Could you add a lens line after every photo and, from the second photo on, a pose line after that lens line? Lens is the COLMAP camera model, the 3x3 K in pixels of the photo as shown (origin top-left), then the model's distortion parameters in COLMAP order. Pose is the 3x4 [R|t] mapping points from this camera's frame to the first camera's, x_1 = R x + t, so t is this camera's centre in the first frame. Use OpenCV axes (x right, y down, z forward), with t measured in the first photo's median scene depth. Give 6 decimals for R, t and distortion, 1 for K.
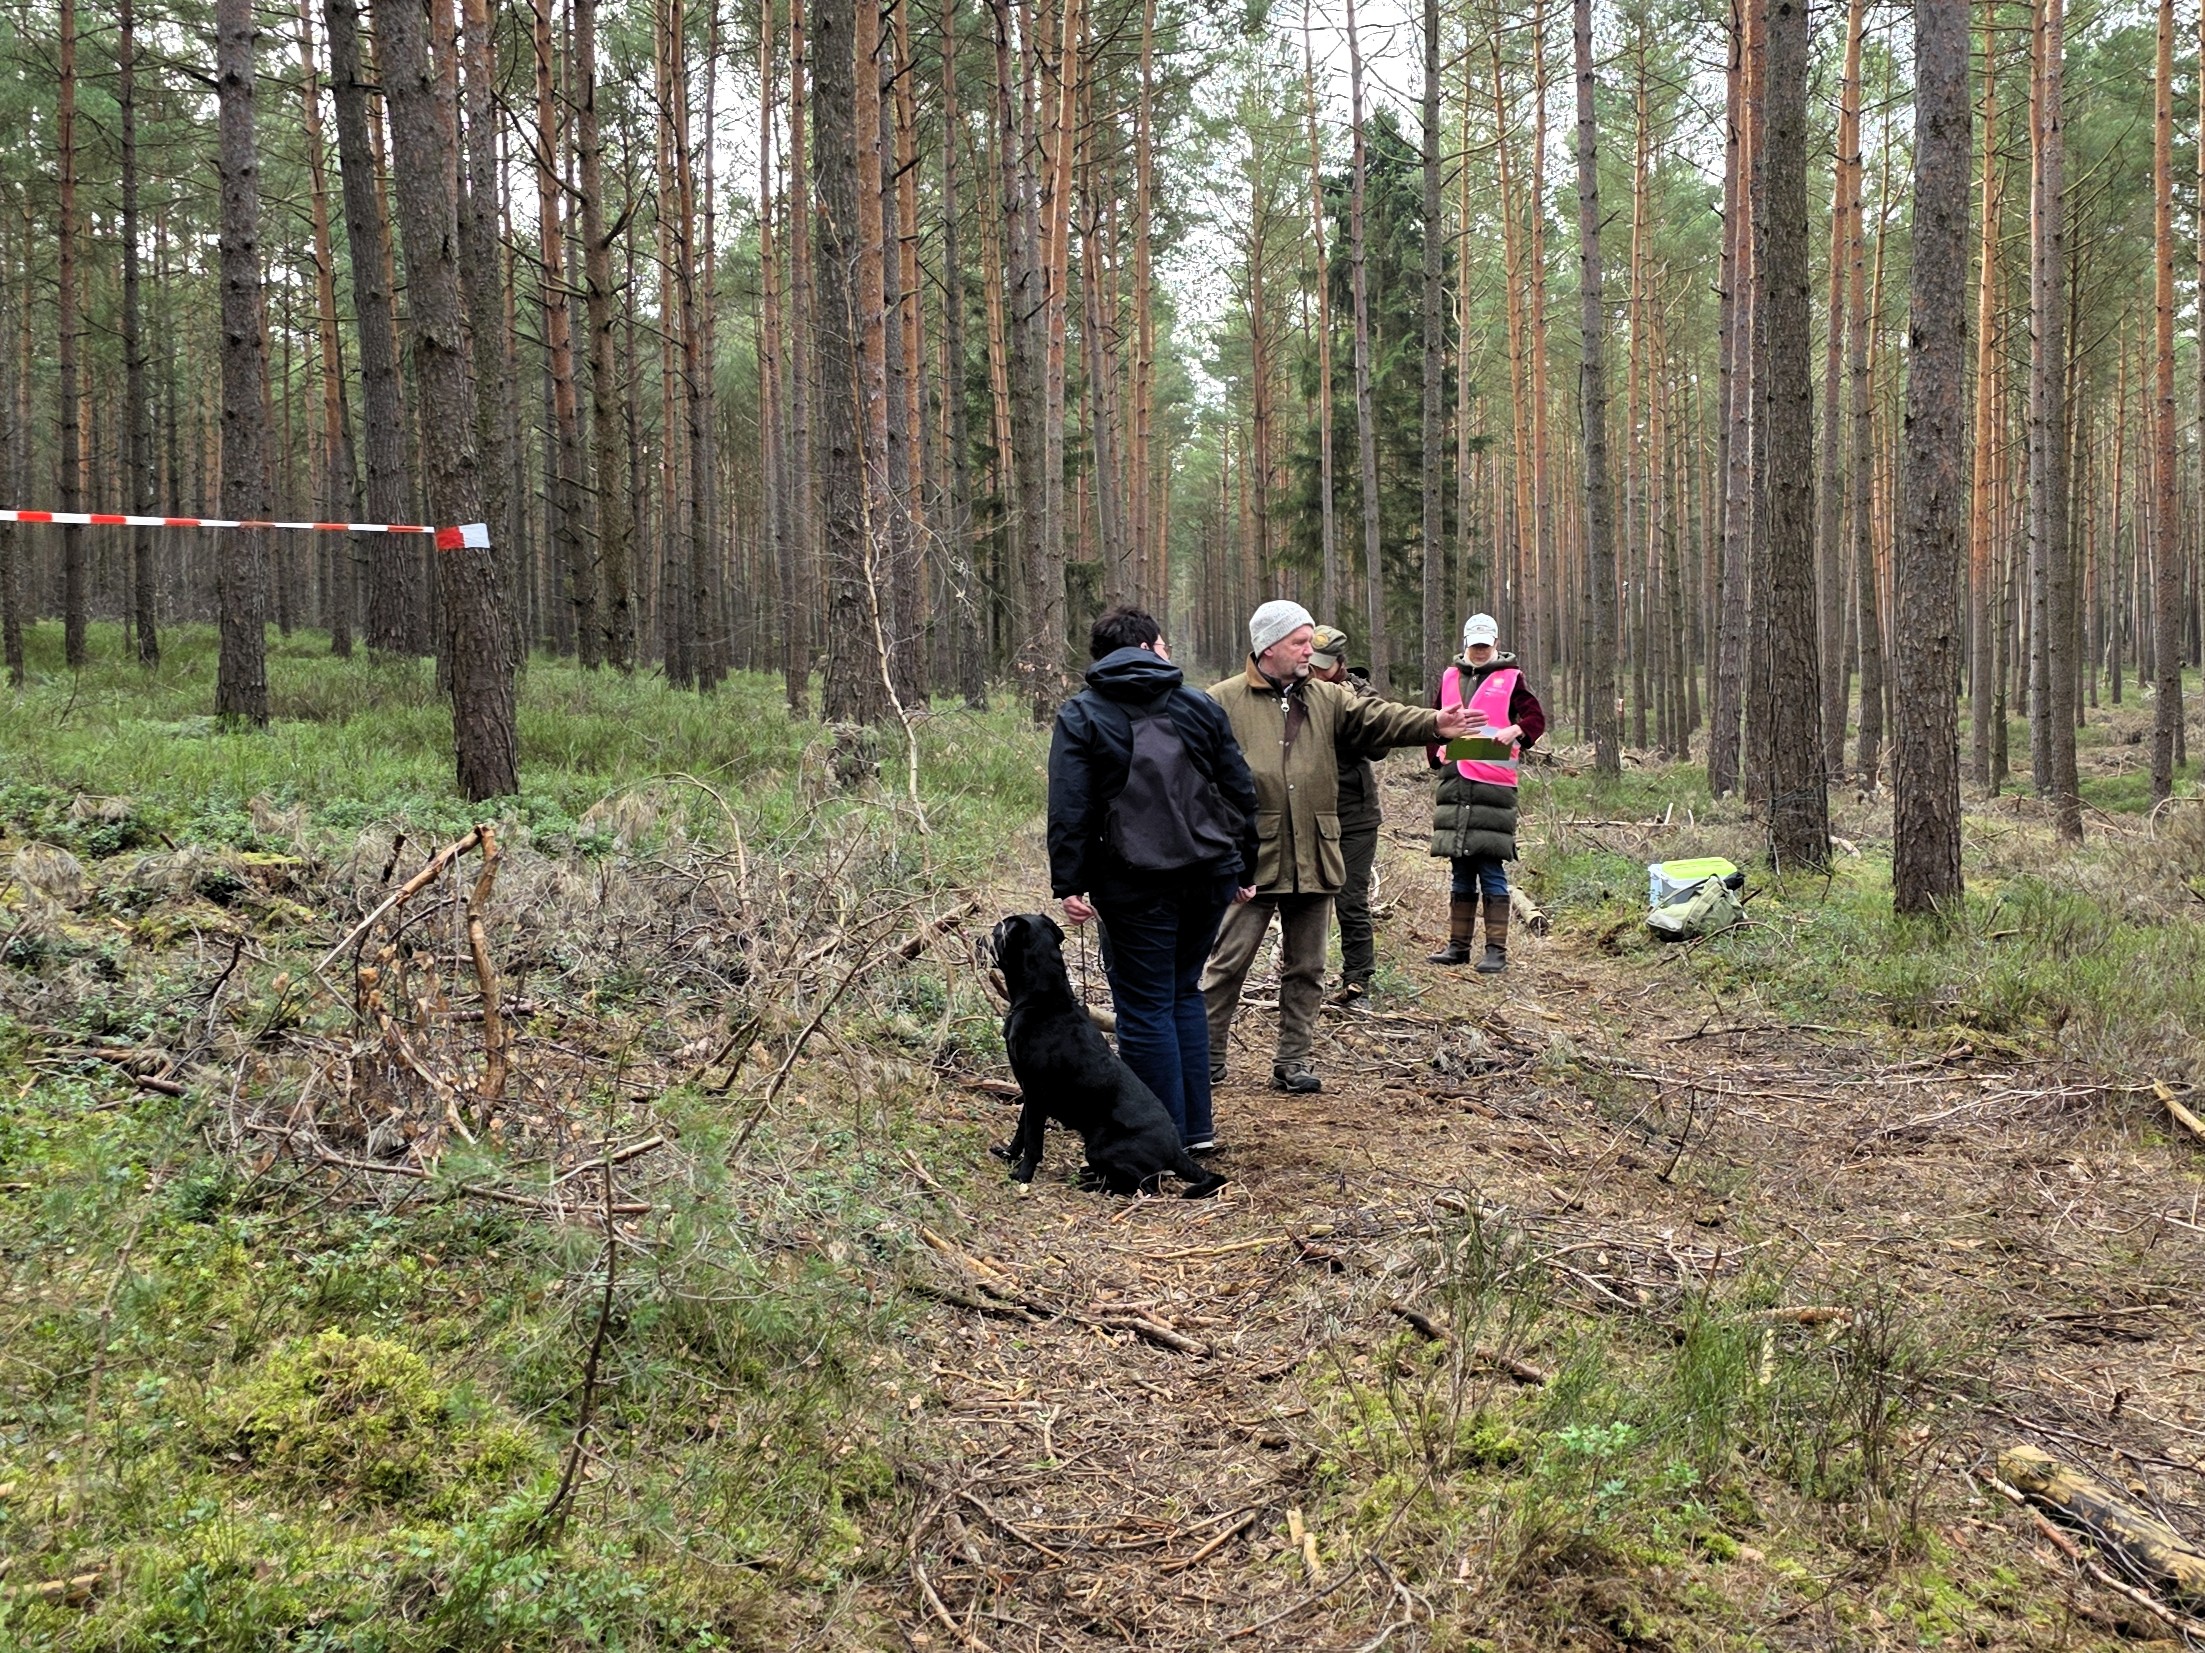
lens RADIAL K [[1593.5, 0, 1200.8], [0, 1593.5, 828.2], [0, 0, 1]] dist [0.002985, -0.000046]
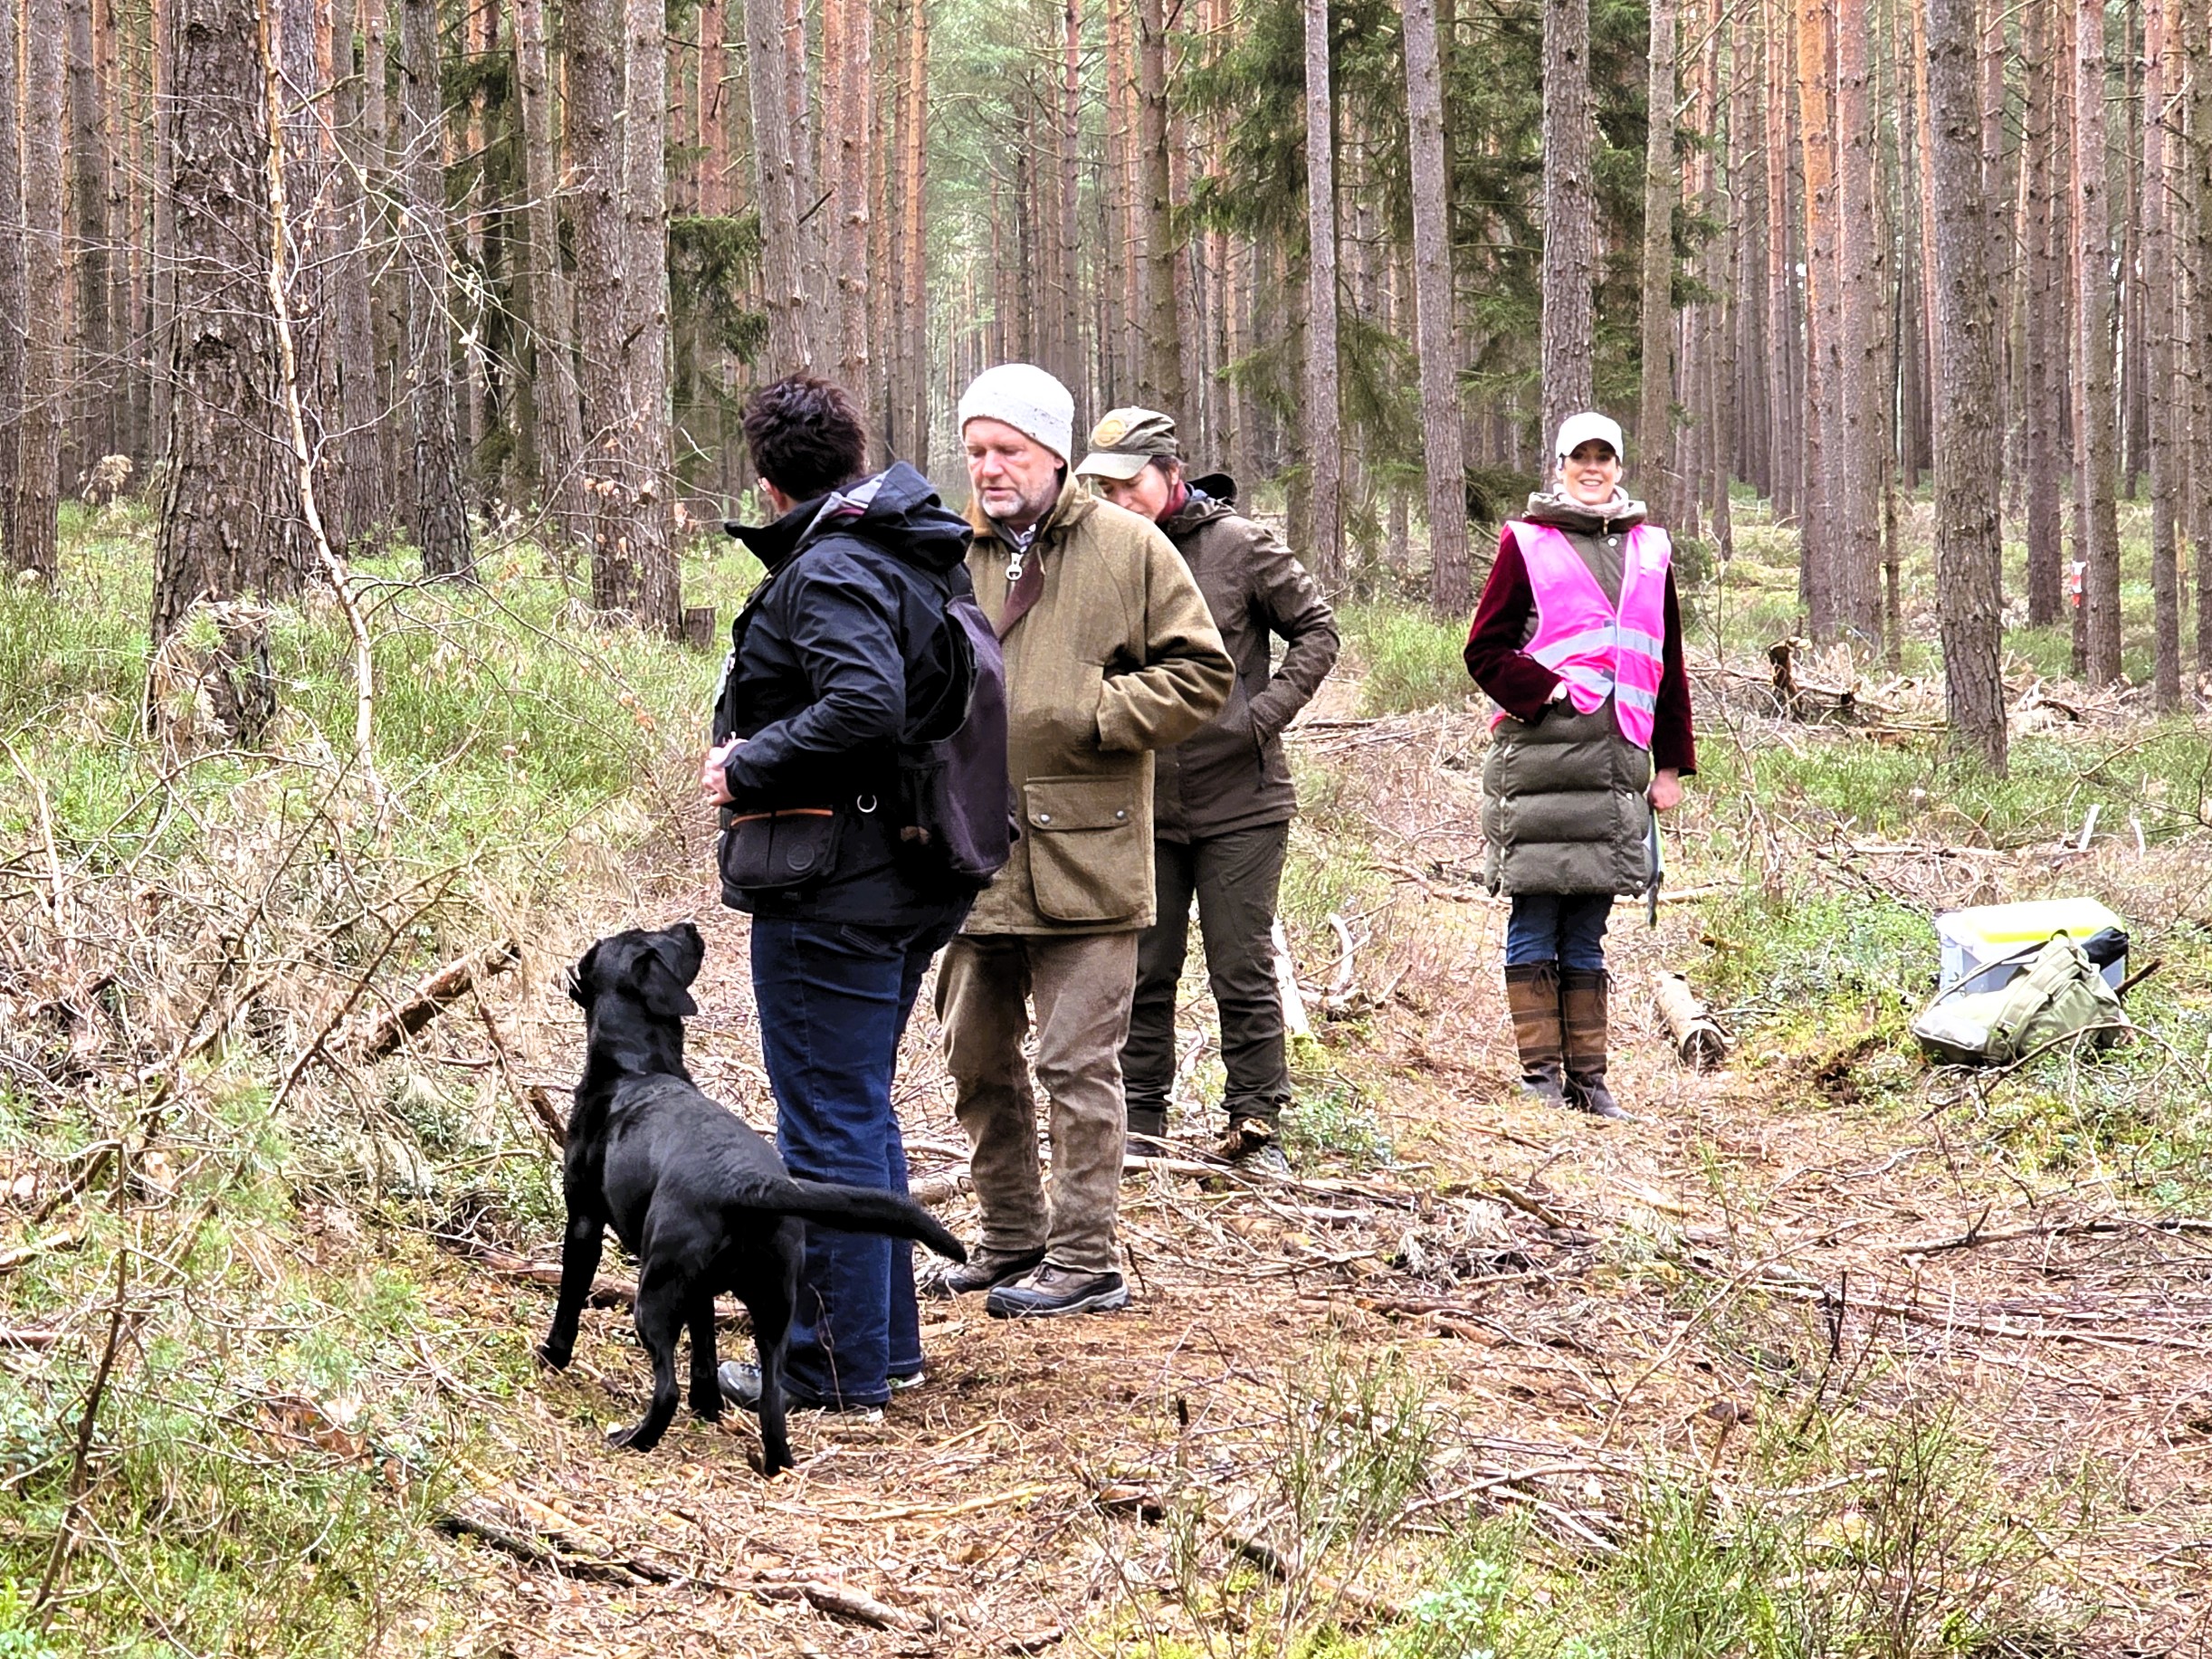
lens RADIAL K [[5385.0, 0, 1106.0], [0, 5385.0, 829.5], [0, 0, 1]] dist [0.093139, -0.064624]
pose [[0.999994, 0.001338, 0.003324, 0.044760], [-0.001231, 0.999484, -0.032091, 0.062748], [-0.003365, 0.032087, 0.999479, -0.734067]]
